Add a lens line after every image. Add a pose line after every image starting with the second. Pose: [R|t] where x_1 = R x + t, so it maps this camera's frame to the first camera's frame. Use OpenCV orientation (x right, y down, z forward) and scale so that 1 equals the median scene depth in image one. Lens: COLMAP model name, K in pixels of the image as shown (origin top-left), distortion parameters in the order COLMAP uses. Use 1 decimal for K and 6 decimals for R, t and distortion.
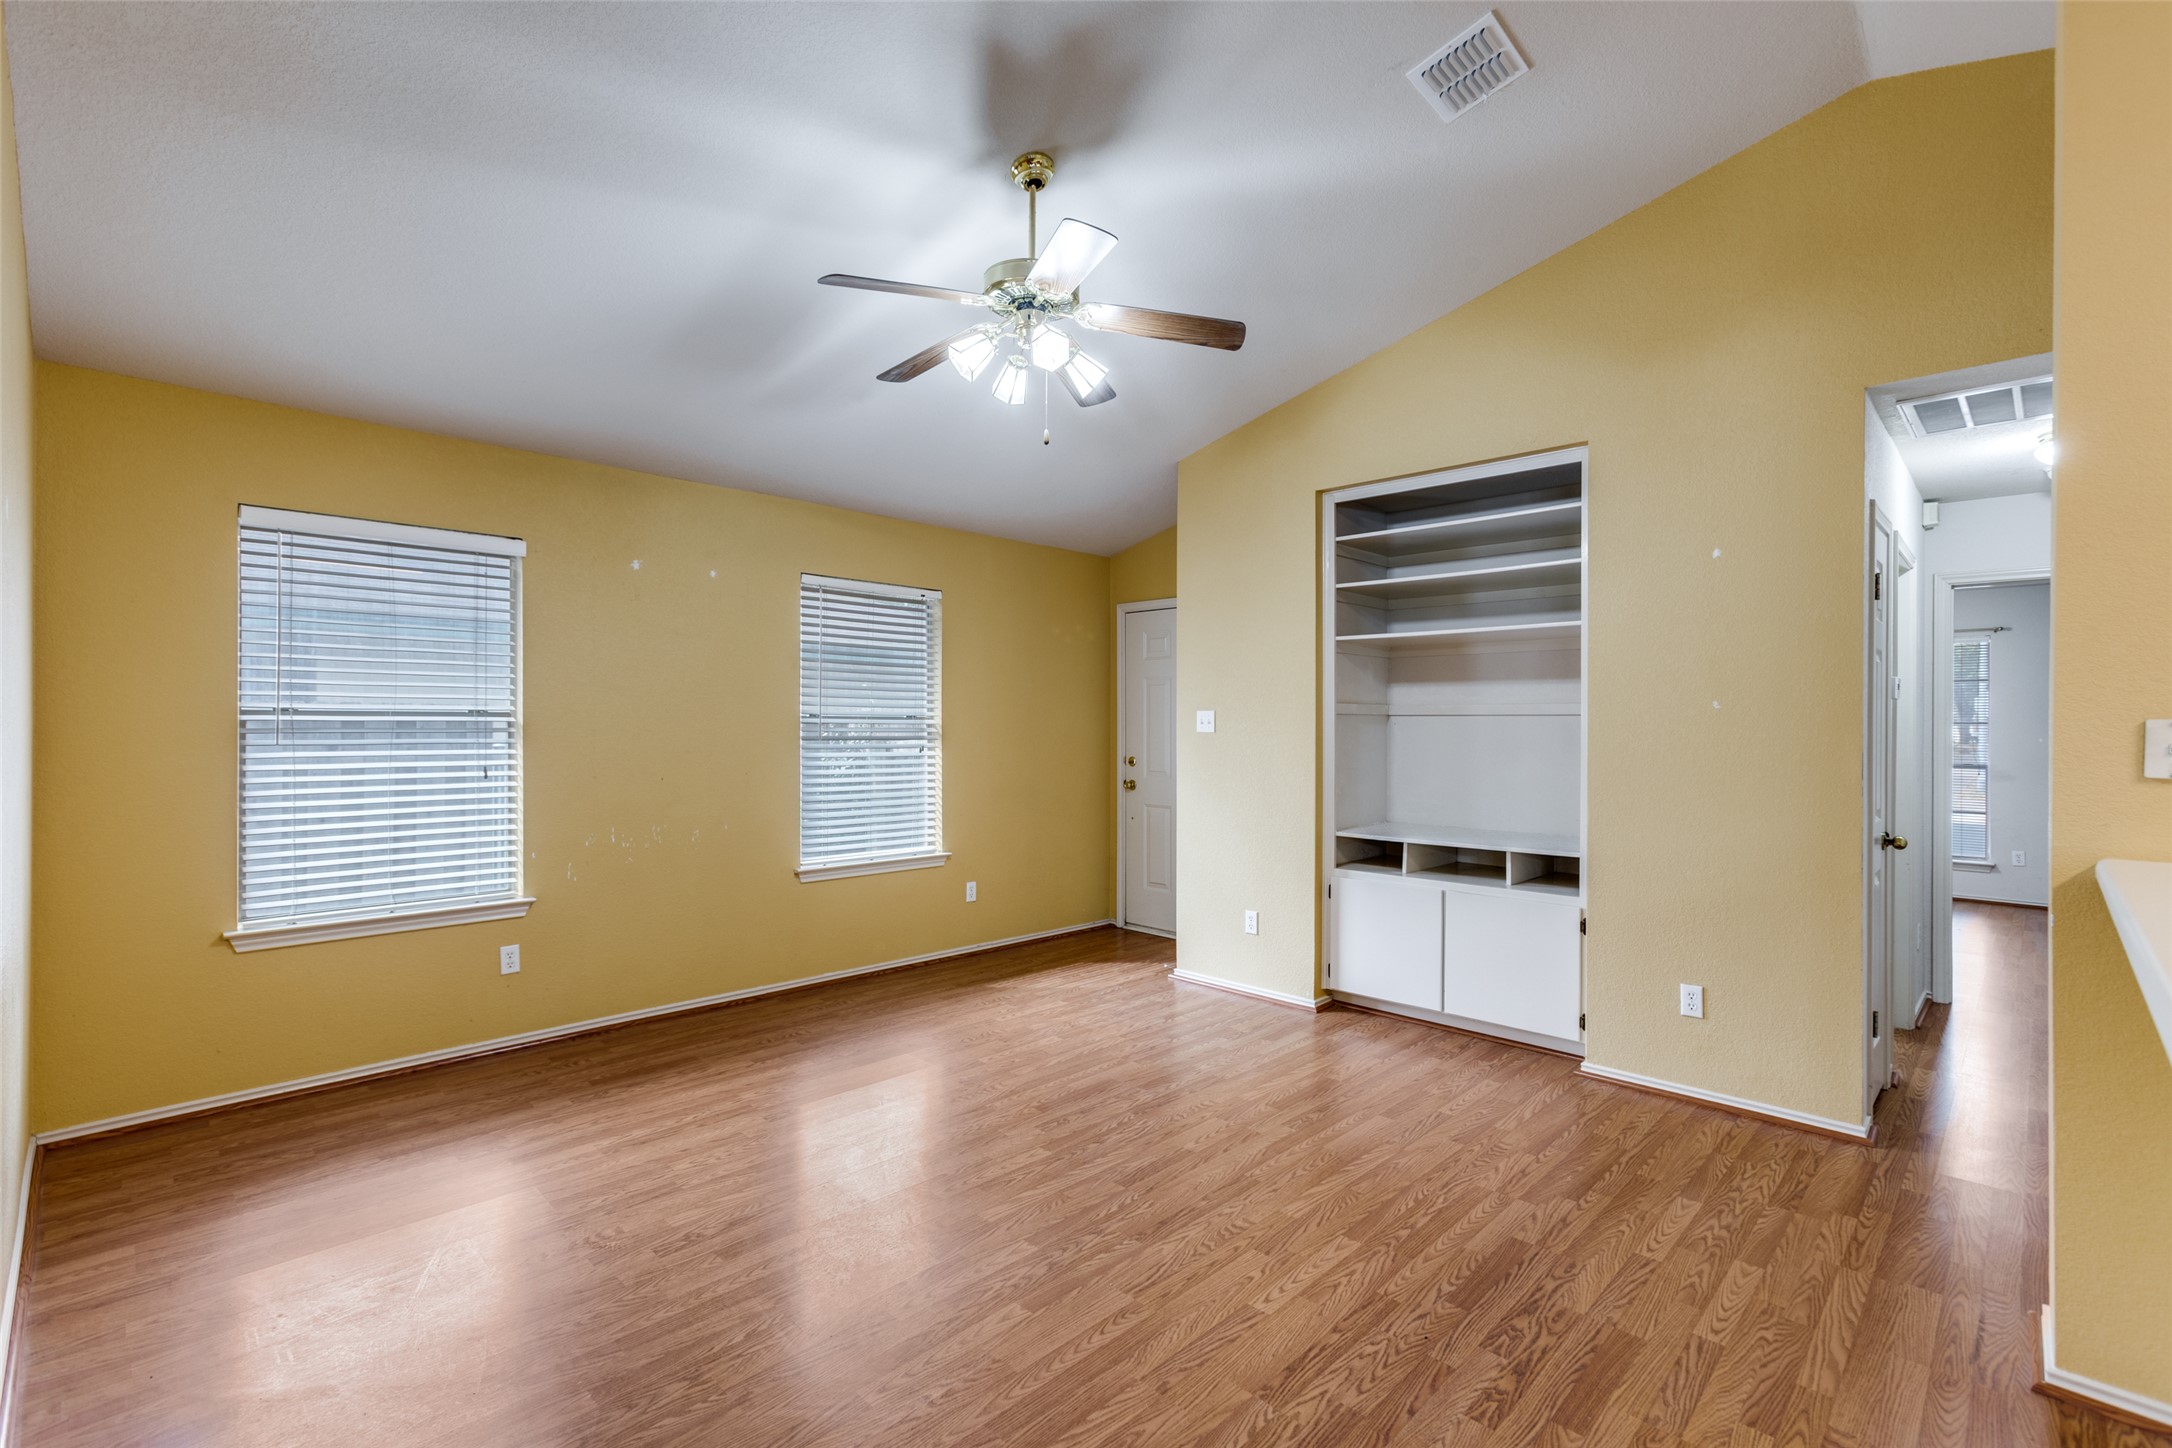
lens RADIAL K [[975.8, 0, 1086.5], [0, 975.8, 718.6], [0, 0, 1]] dist [-0.000731, 0.001075]
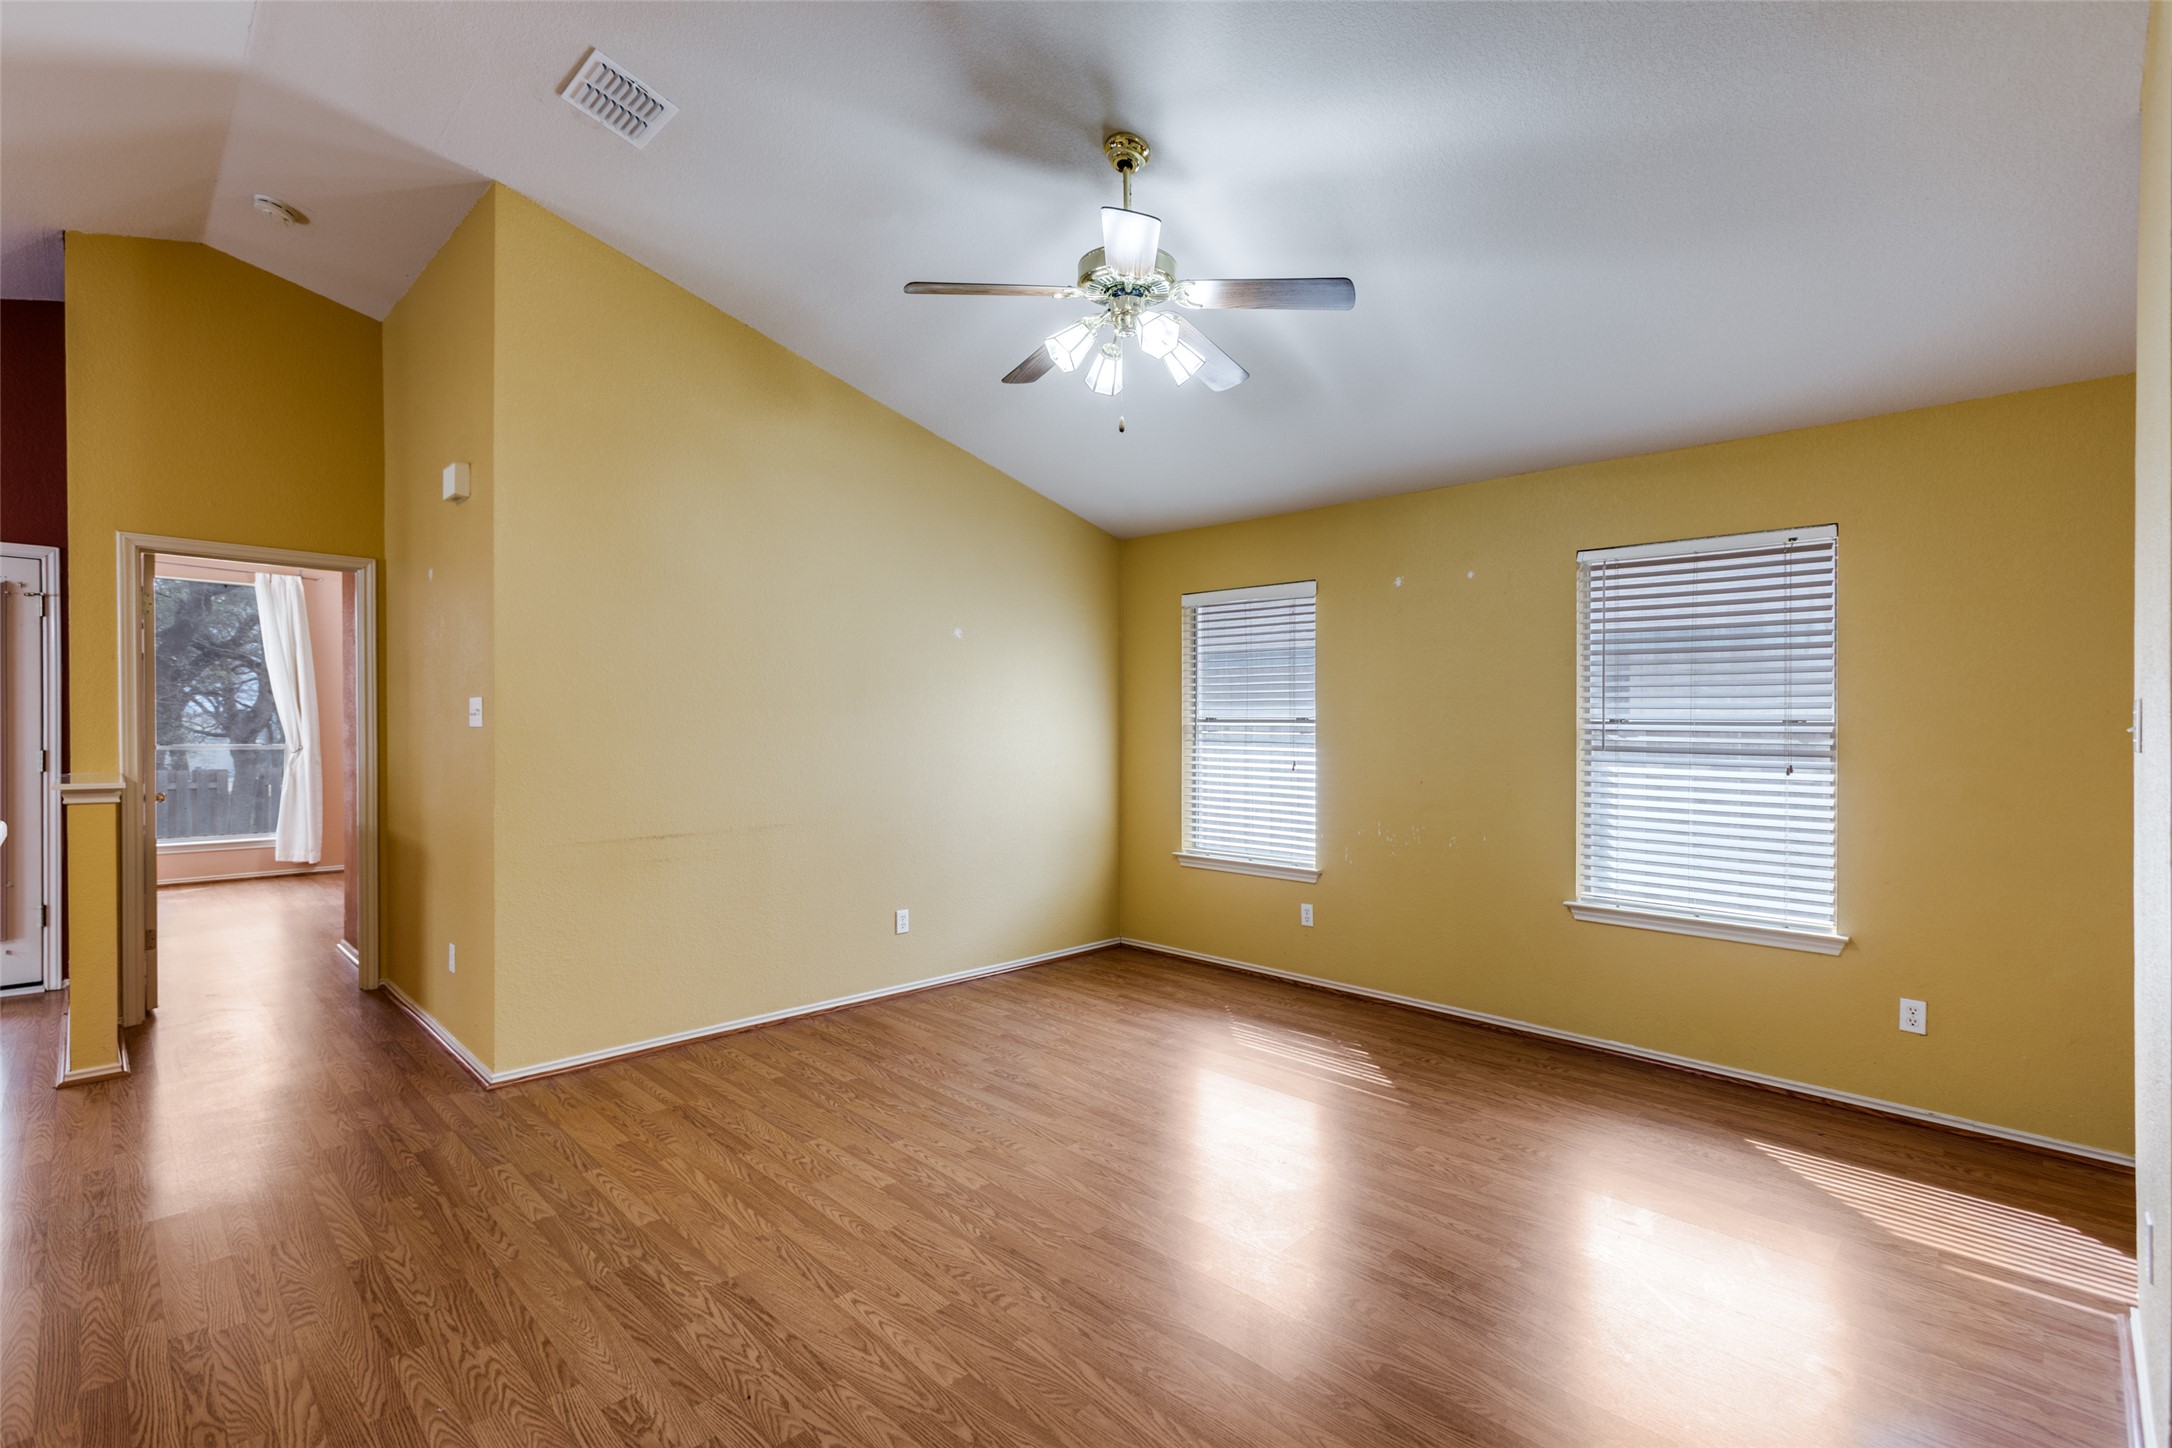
lens RADIAL K [[983.1, 0, 1086.0], [0, 983.1, 724.0], [0, 0, 1]] dist [-0.004390, 0.000071]
pose [[-0.004172, -0.008393, -0.999956, 0.908479], [-0.006093, 0.999946, -0.008368, 0.016402], [0.999973, 0.006058, -0.004223, 0.950457]]
